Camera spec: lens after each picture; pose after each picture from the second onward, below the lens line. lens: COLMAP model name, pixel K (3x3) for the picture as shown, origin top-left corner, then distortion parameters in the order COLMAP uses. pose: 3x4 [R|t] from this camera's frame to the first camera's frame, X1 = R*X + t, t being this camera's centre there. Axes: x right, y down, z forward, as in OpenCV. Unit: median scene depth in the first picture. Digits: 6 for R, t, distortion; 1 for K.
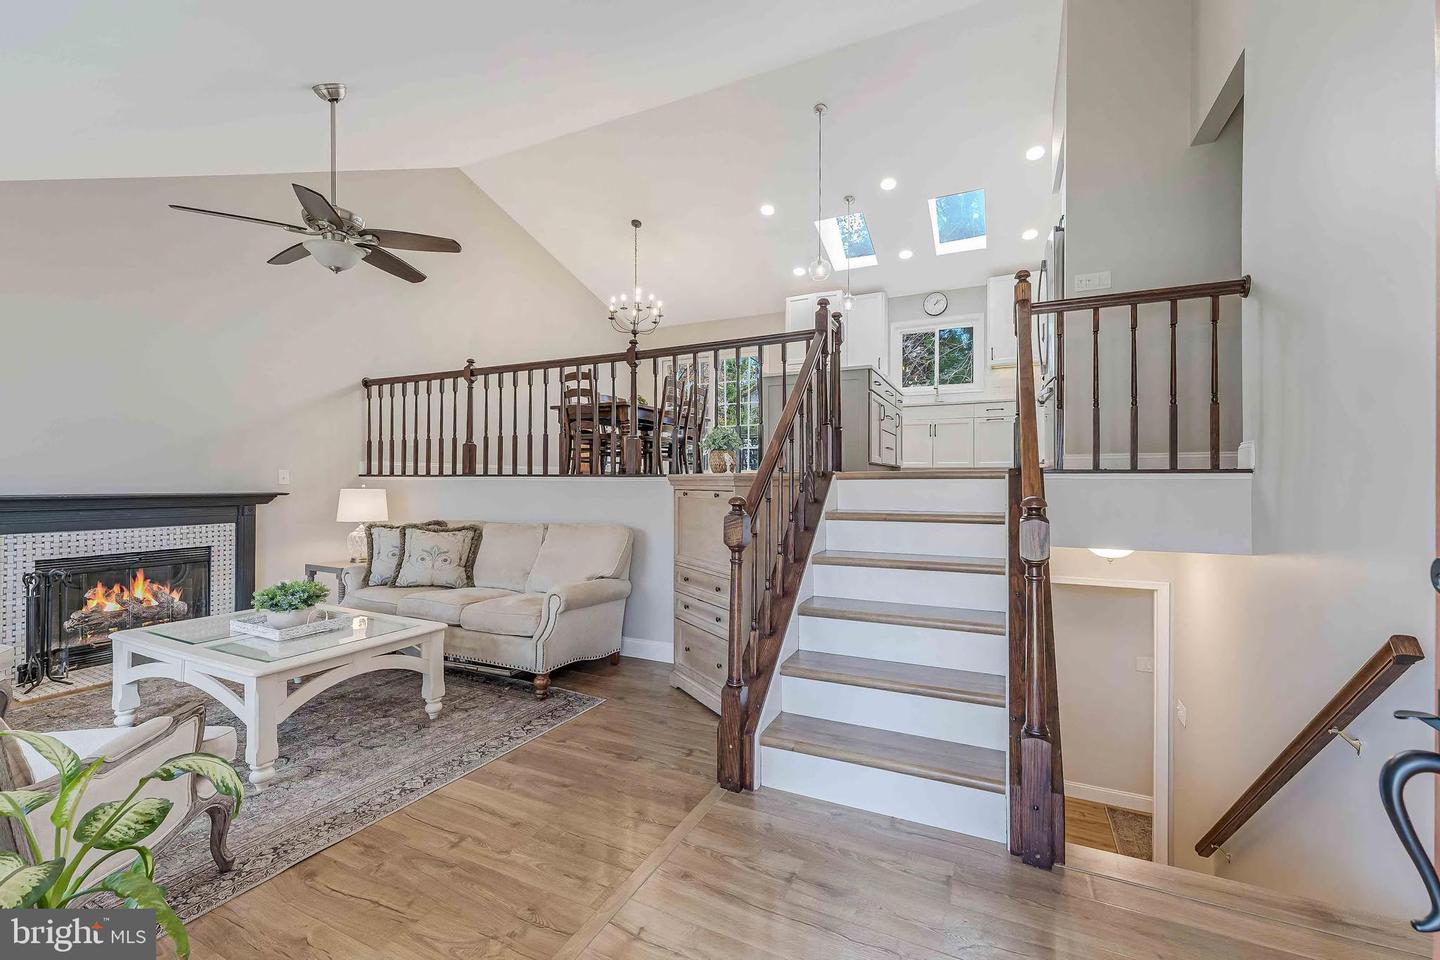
lens RADIAL K [[581.7, 0, 724.5], [0, 581.7, 483.4], [0, 0, 1]] dist [-0.001195, -0.000200]
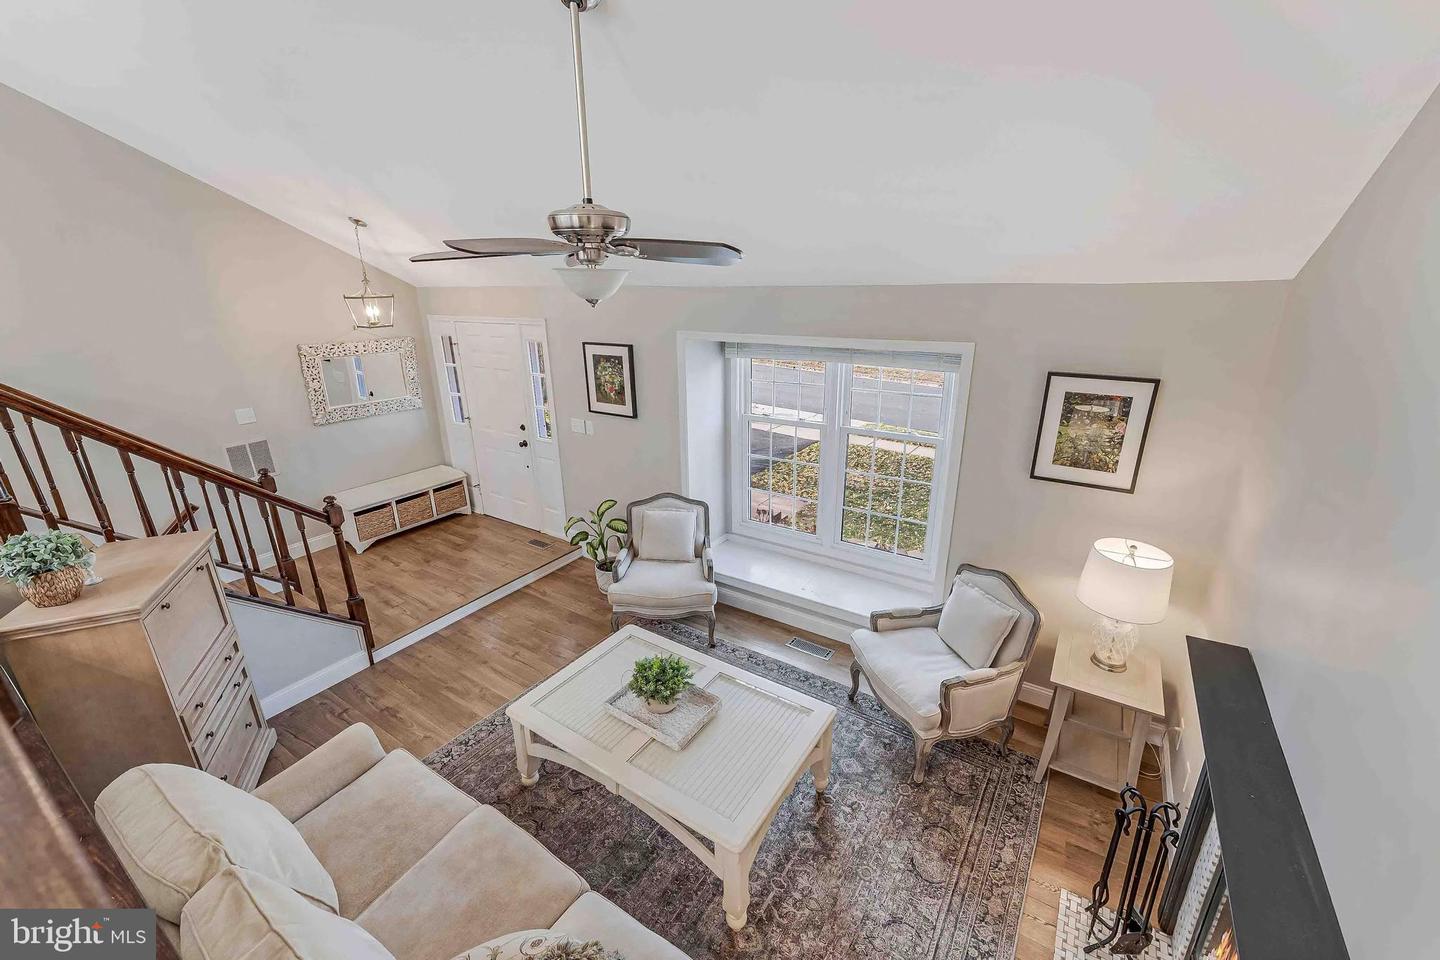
lens RADIAL K [[584.7, 0, 725.6], [0, 584.7, 475.7], [0, 0, 1]] dist [0.001233, -0.000477]
pose [[-0.991419, -0.033605, 0.126332, -0.659756], [0.009087, 0.946340, 0.323046, -0.284112], [-0.130409, 0.321422, -0.937913, 1.214386]]
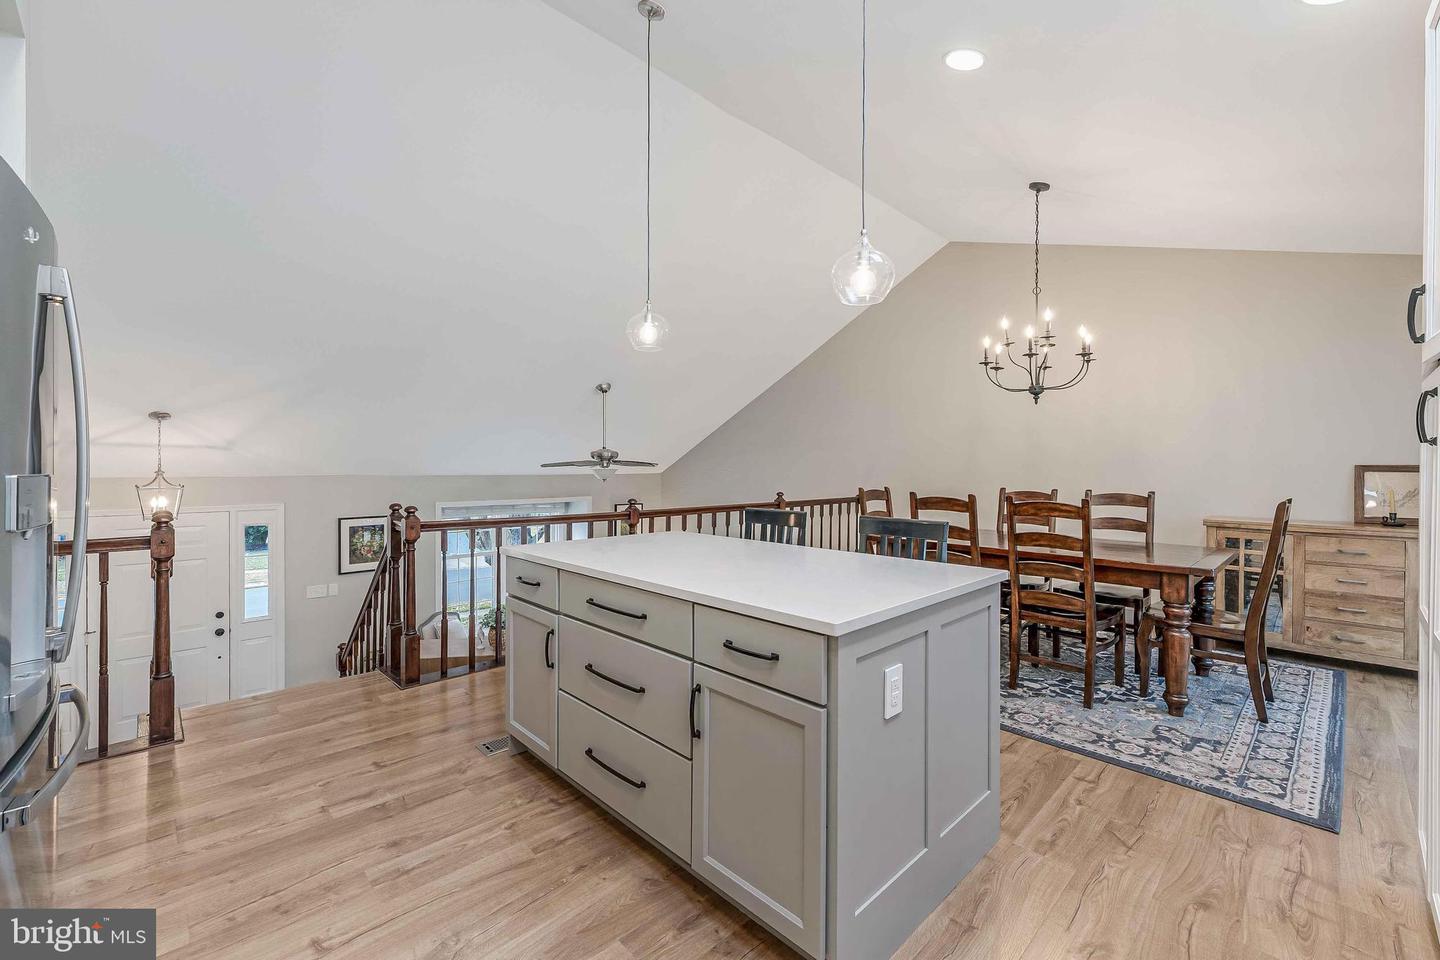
lens RADIAL K [[593.6, 0, 720.6], [0, 593.6, 470.1], [0, 0, 1]] dist [0.000084, 0.000184]
pose [[-0.350628, 0.001972, -0.936513, 0.740467], [-0.008574, 0.999949, 0.005315, -0.297655], [0.936476, 0.009893, -0.350593, 1.470081]]
